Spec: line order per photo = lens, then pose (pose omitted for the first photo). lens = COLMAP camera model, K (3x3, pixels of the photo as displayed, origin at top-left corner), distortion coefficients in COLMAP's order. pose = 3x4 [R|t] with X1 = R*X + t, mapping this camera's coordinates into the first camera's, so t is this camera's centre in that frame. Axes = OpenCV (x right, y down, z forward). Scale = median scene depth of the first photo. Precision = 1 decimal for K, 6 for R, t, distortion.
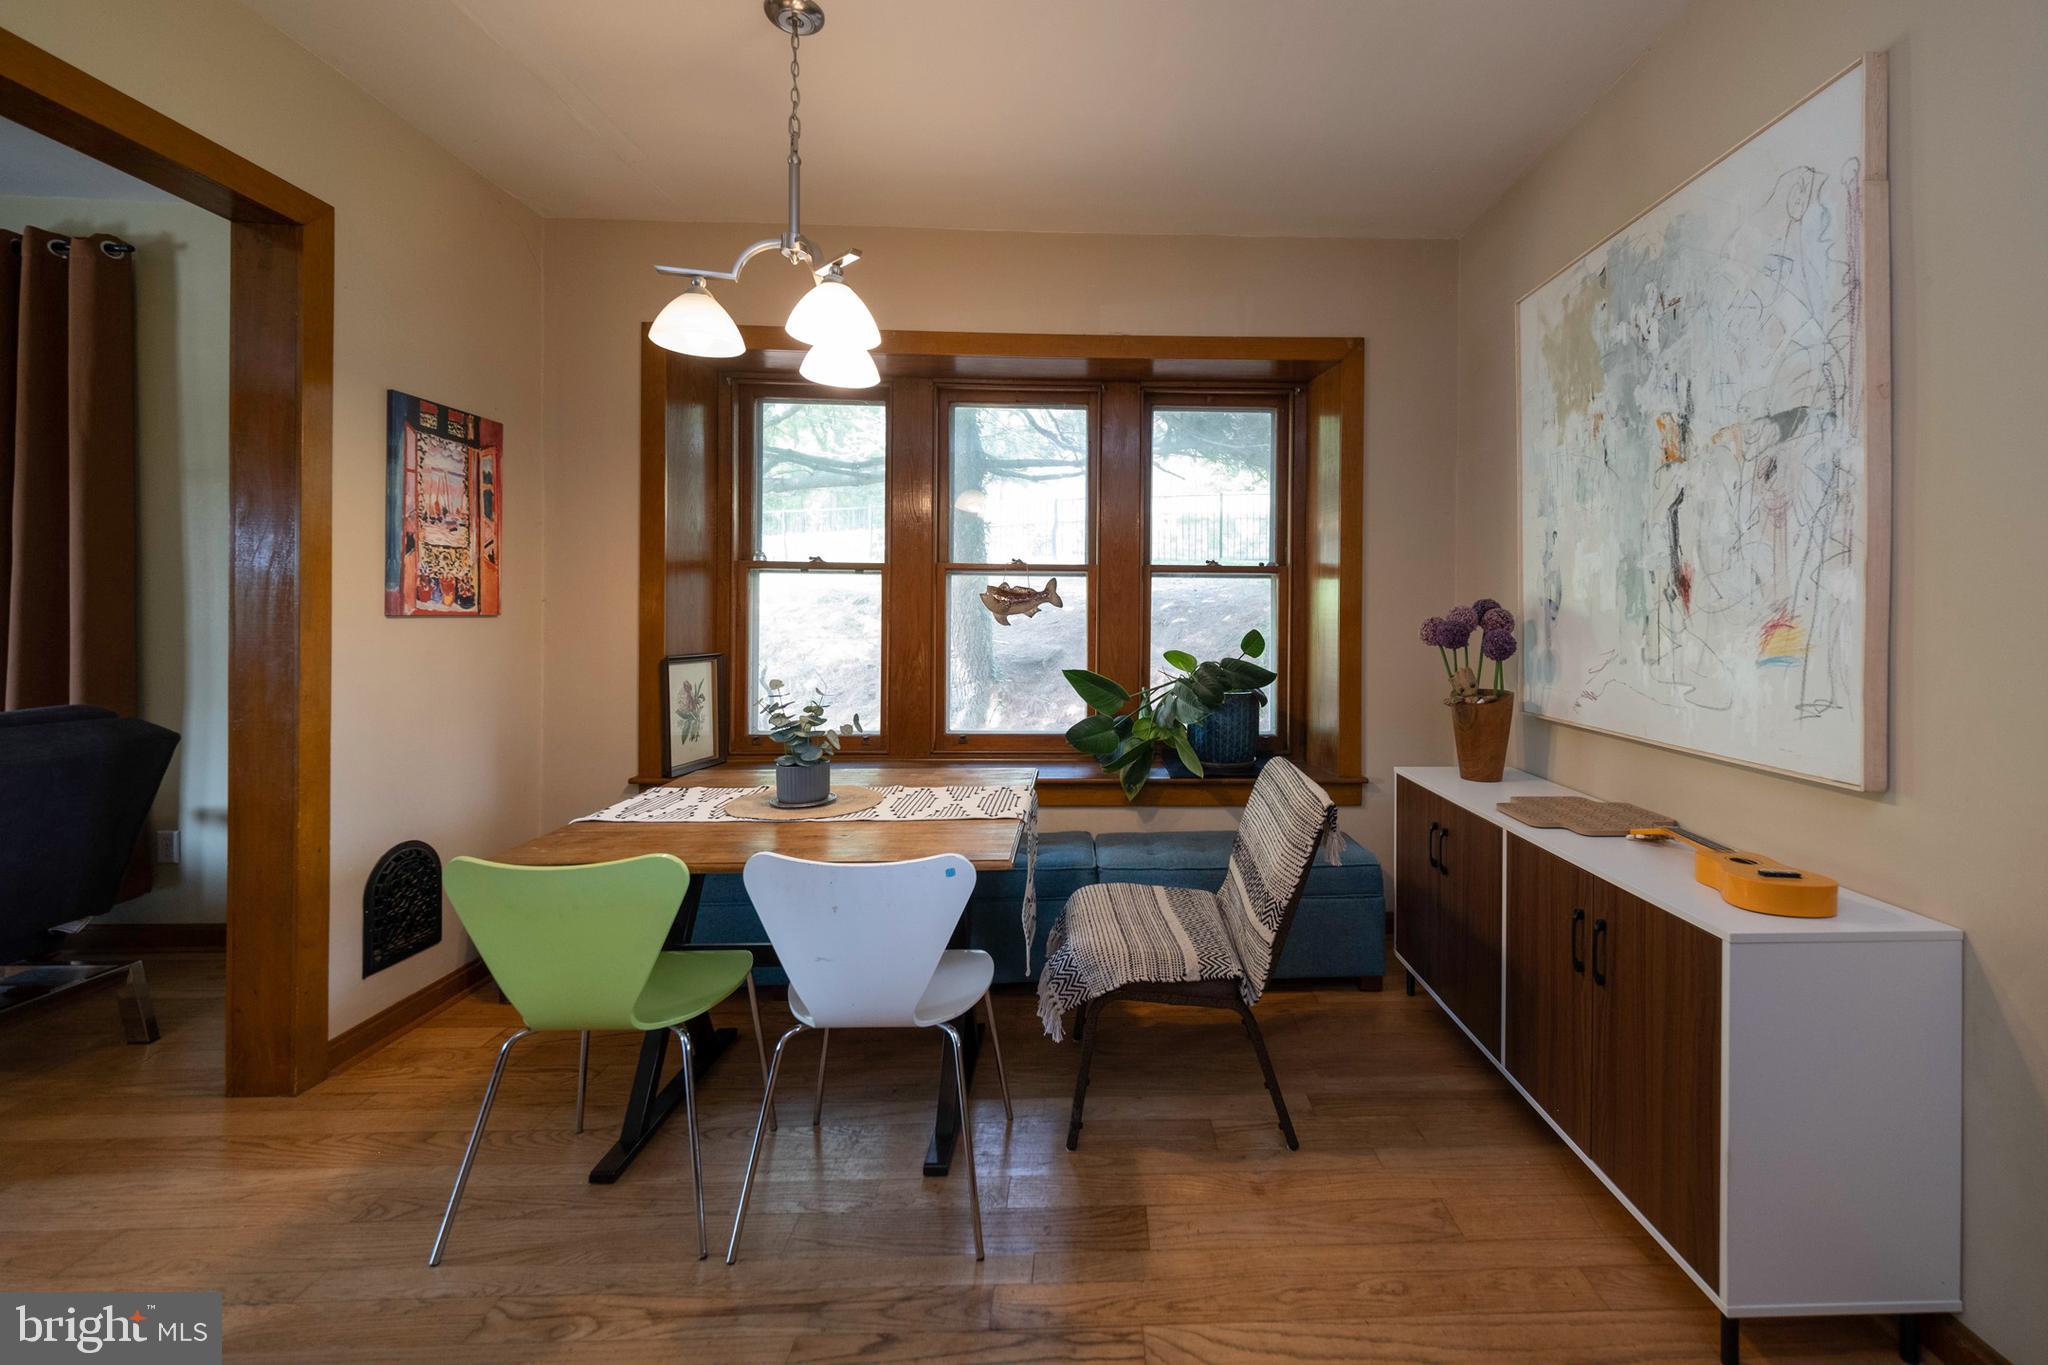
lens RADIAL K [[852.1, 0, 1120.7], [0, 852.1, 617.5], [0, 0, 1]] dist [0.001582, 0.000007]
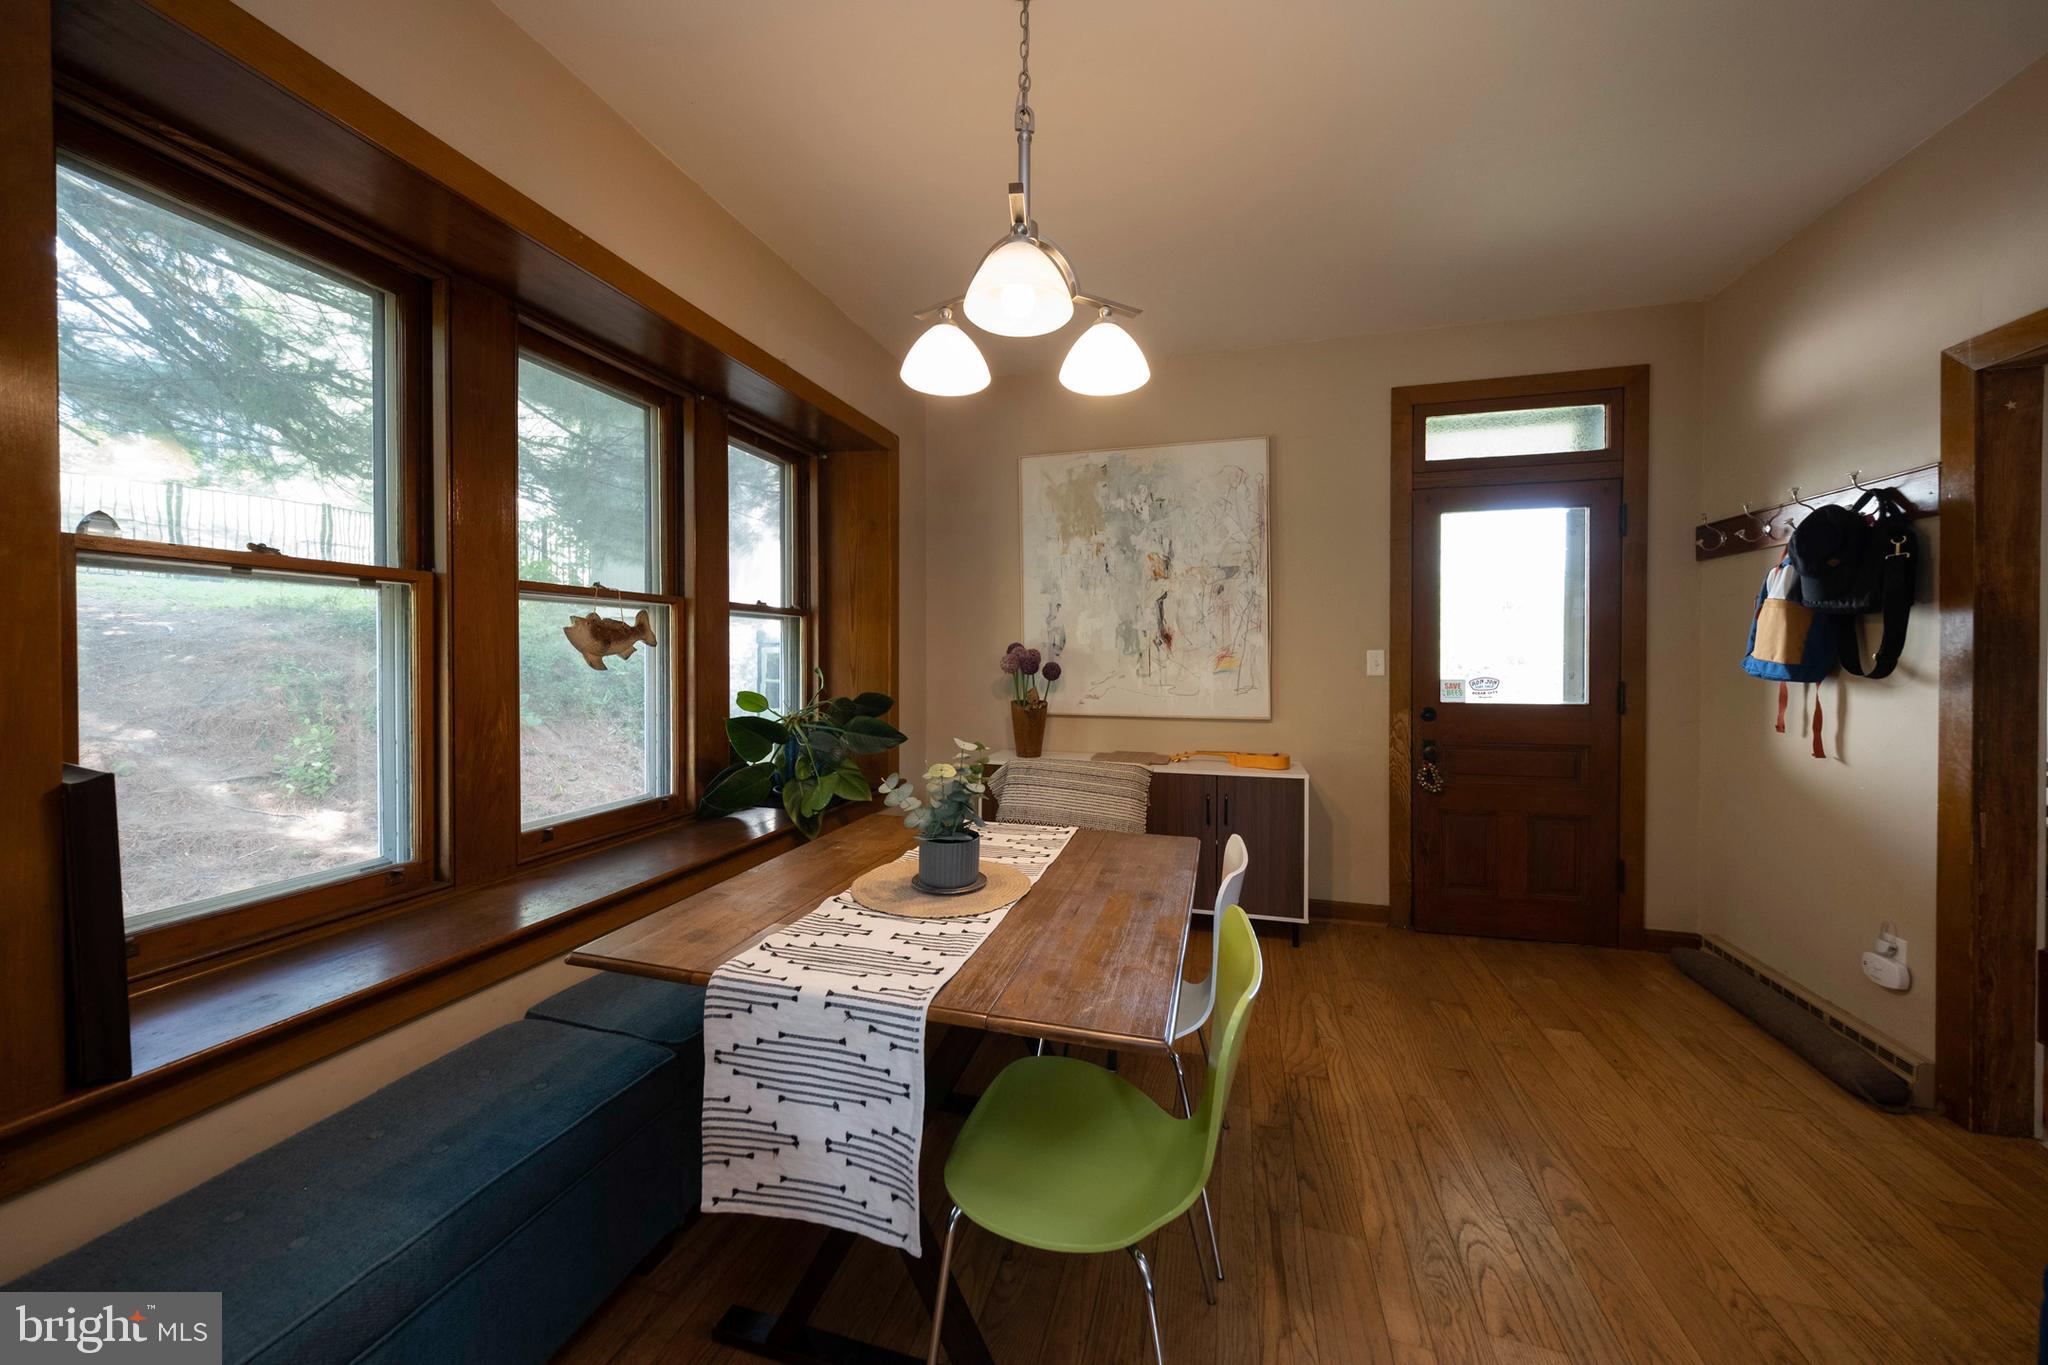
lens RADIAL K [[702.1, 0, 1023.5], [0, 702.1, 666.4], [0, 0, 1]] dist [0.000091, -0.000135]
pose [[0.312153, -0.022606, 0.949763, -1.042668], [0.007661, 0.999744, 0.021278, -0.007457], [-0.950001, 0.000634, 0.312246, 0.767434]]
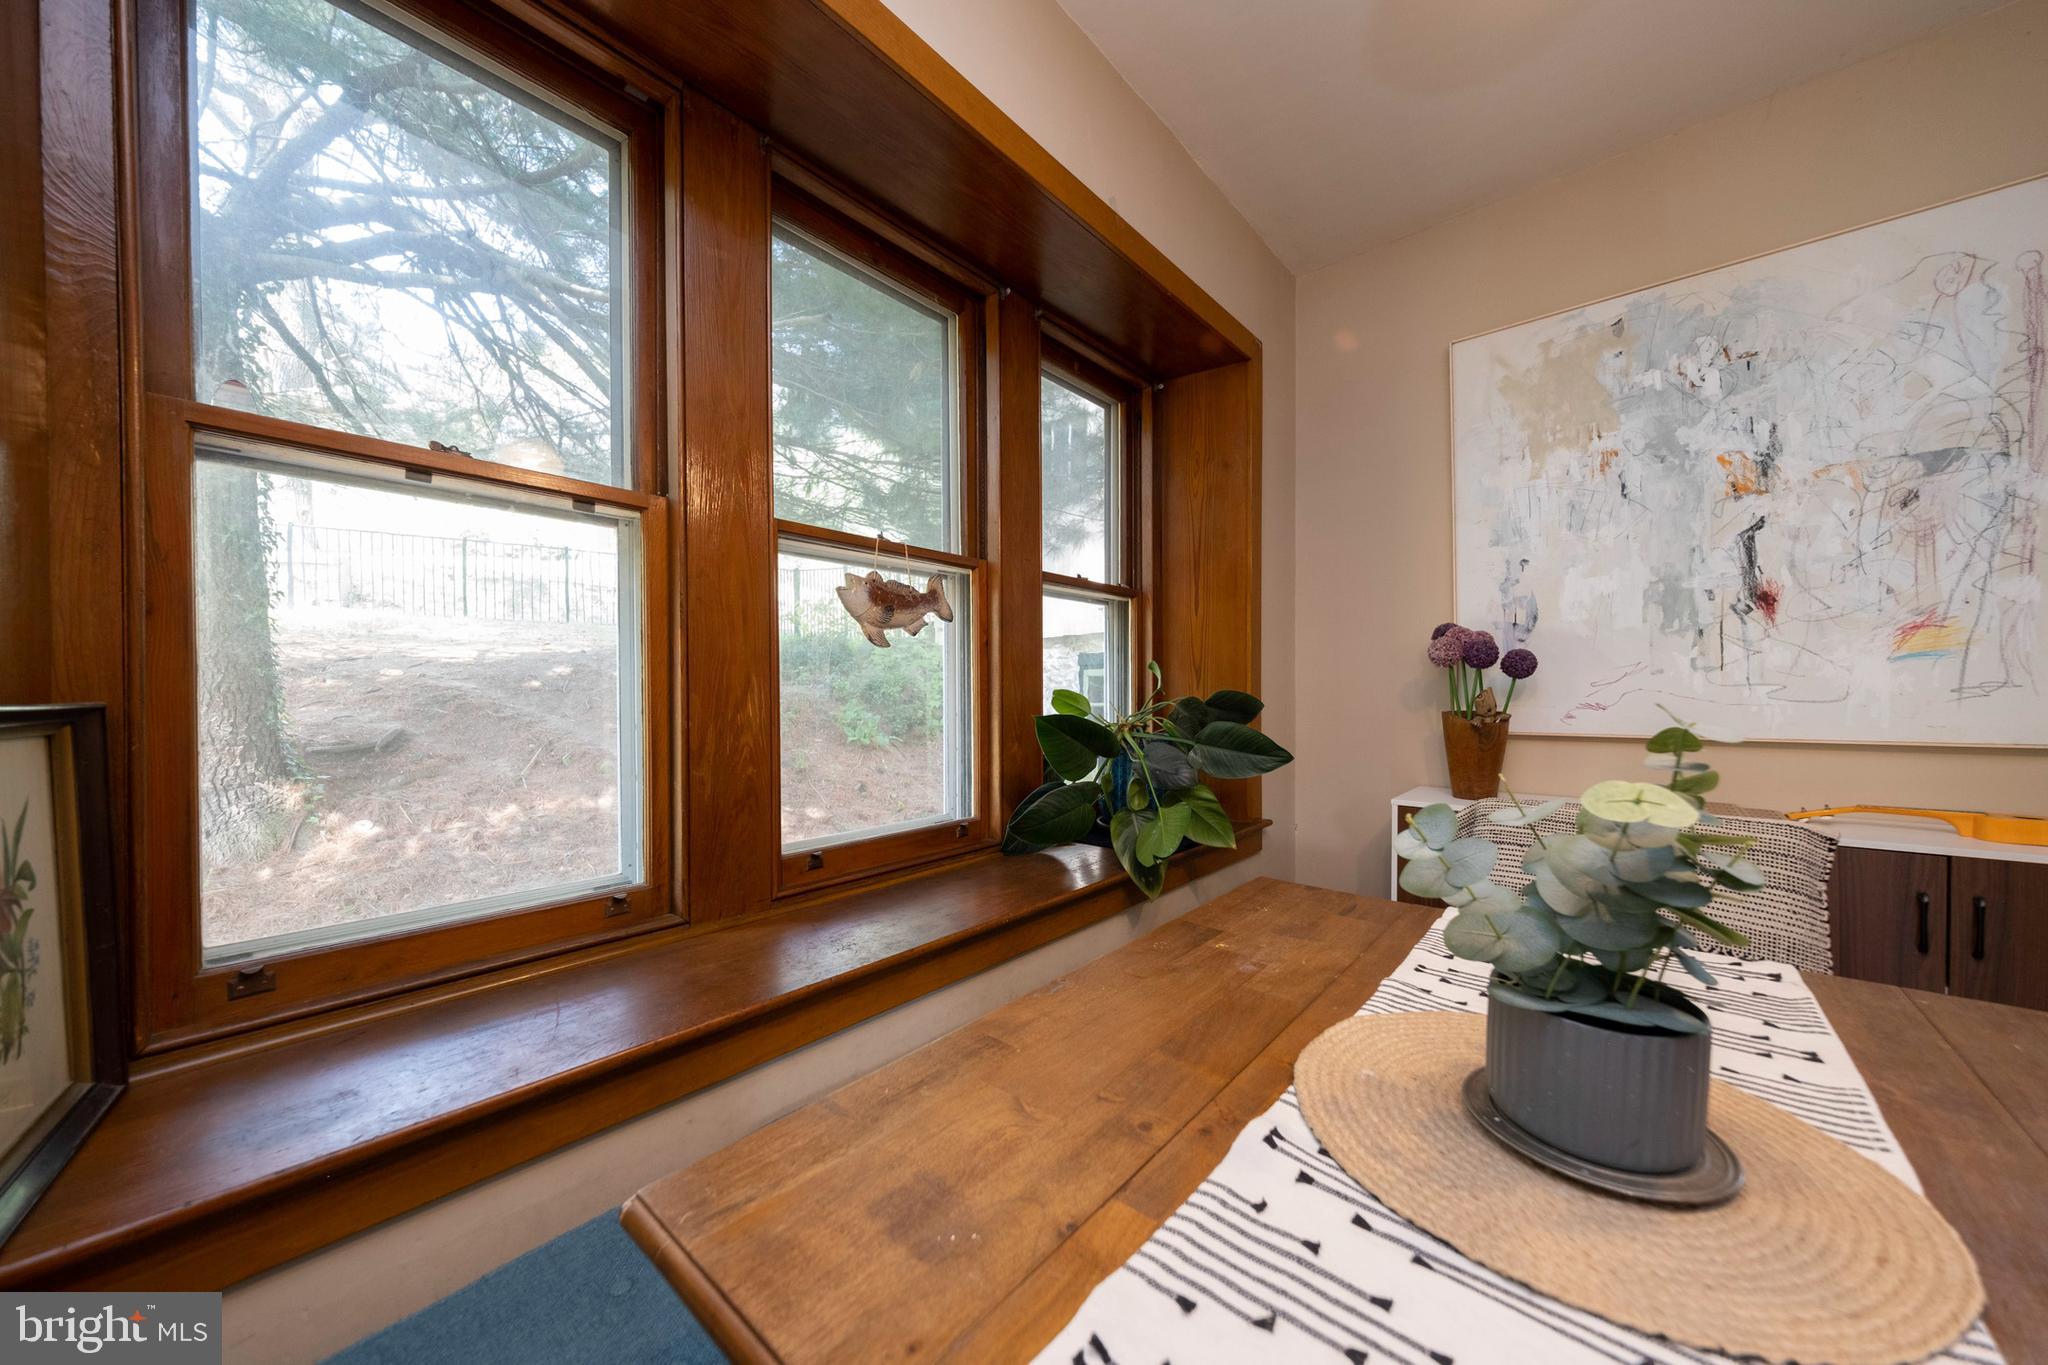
lens RADIAL K [[708.0, 0, 1029.8], [0, 708.0, 699.3], [0, 0, 1]] dist [-0.002255, 0.001183]
pose [[0.681488, -0.018196, 0.731603, -0.706727], [0.014982, 0.999828, 0.010912, 0.069802], [-0.731676, 0.003524, 0.681643, 1.036042]]
